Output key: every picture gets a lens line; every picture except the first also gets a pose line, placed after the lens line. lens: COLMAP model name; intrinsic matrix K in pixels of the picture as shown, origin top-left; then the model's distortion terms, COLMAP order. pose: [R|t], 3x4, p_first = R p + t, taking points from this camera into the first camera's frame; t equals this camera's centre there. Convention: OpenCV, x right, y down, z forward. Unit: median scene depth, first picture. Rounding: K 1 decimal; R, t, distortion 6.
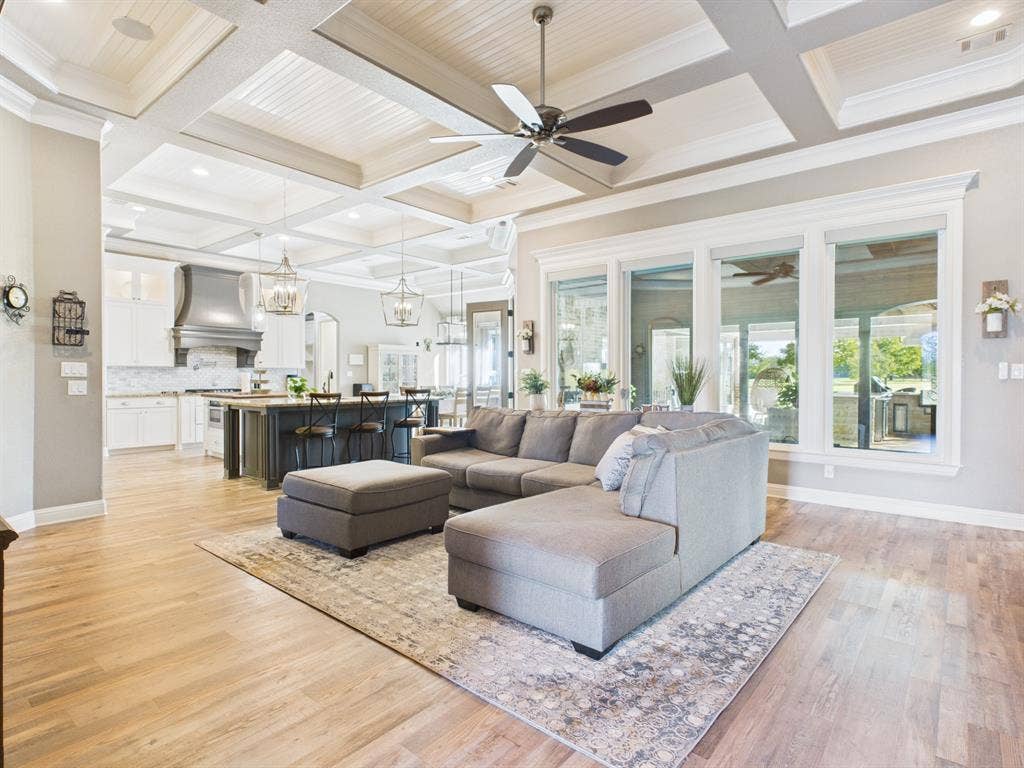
lens RADIAL K [[539.0, 0, 511.0], [0, 539.0, 383.6], [0, 0, 1]] dist [0.000064, 0.001551]
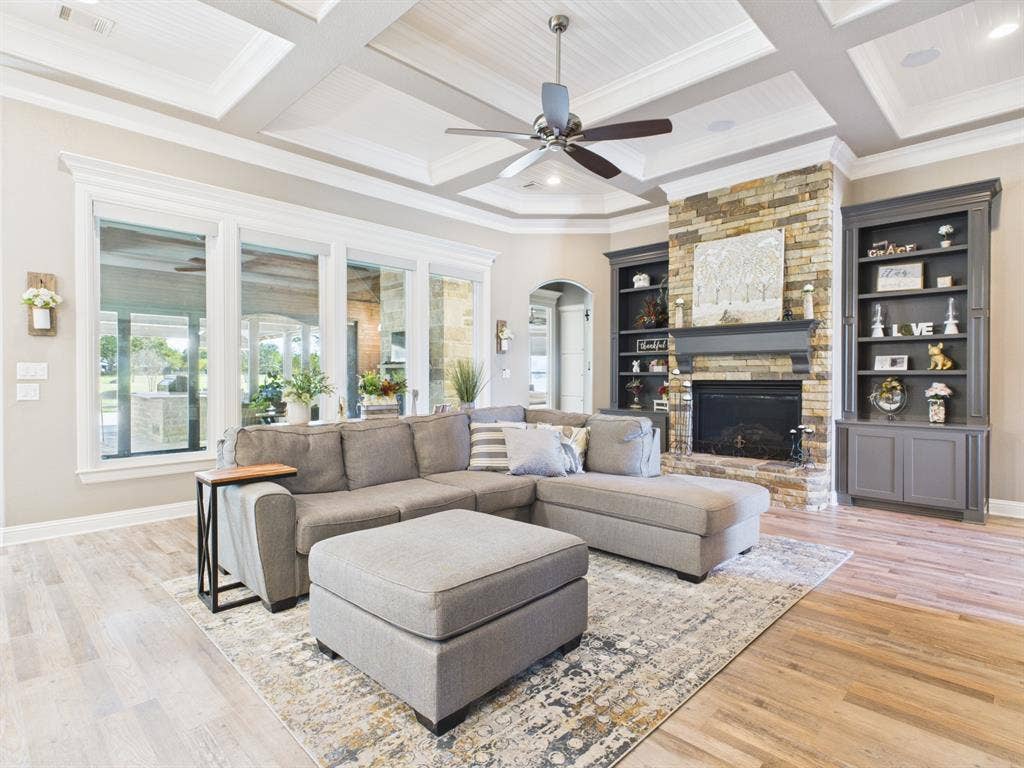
lens RADIAL K [[539.0, 0, 509.0], [0, 539.0, 383.7], [0, 0, 1]] dist [0.000064, 0.001551]
pose [[0.079249, -0.014639, 0.996747, -1.021875], [0.012732, 0.999825, 0.013672, -0.018018], [-0.996774, 0.011607, 0.079422, 1.071985]]
